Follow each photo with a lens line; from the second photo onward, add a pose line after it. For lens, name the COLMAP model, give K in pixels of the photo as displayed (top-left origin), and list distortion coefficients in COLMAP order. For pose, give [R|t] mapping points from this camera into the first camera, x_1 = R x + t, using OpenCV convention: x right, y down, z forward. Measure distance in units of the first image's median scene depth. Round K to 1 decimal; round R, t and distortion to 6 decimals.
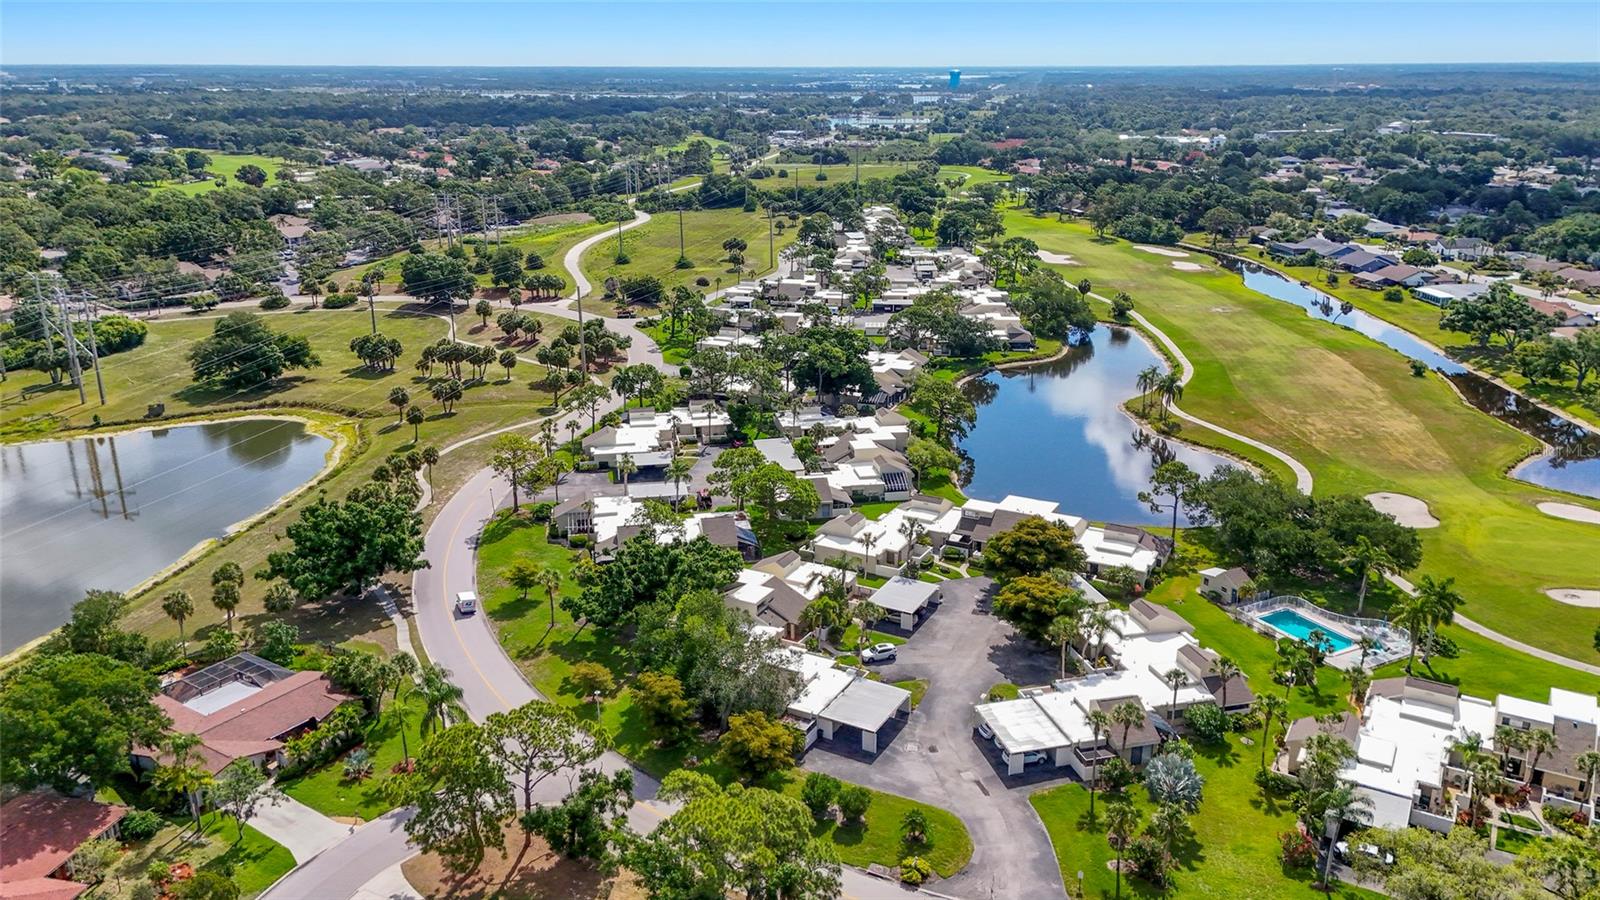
lens RADIAL K [[1174.3, 0, 804.6], [0, 1174.3, 452.7], [0, 0, 1]] dist [0.070827, -0.065766]
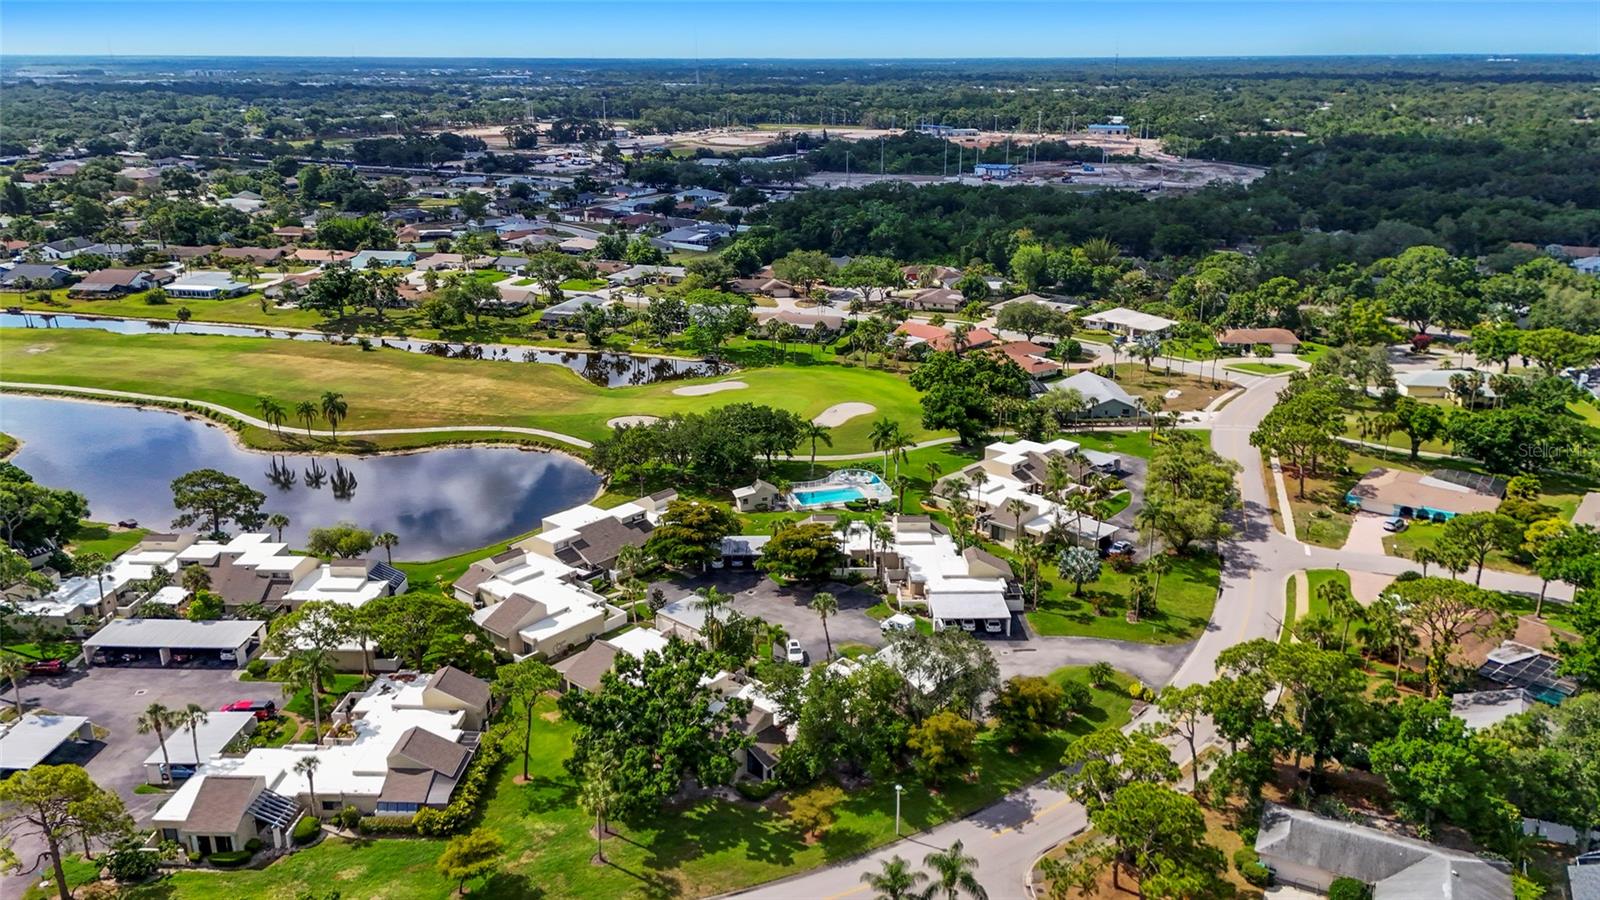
lens RADIAL K [[1174.3, 0, 802.7], [0, 1174.3, 447.4], [0, 0, 1]] dist [0.070827, -0.065766]
pose [[0.218816, -0.302627, 0.927651, -0.427546], [0.299875, 0.925538, 0.231203, -0.115945], [-0.928544, 0.227588, 0.293272, 0.350421]]
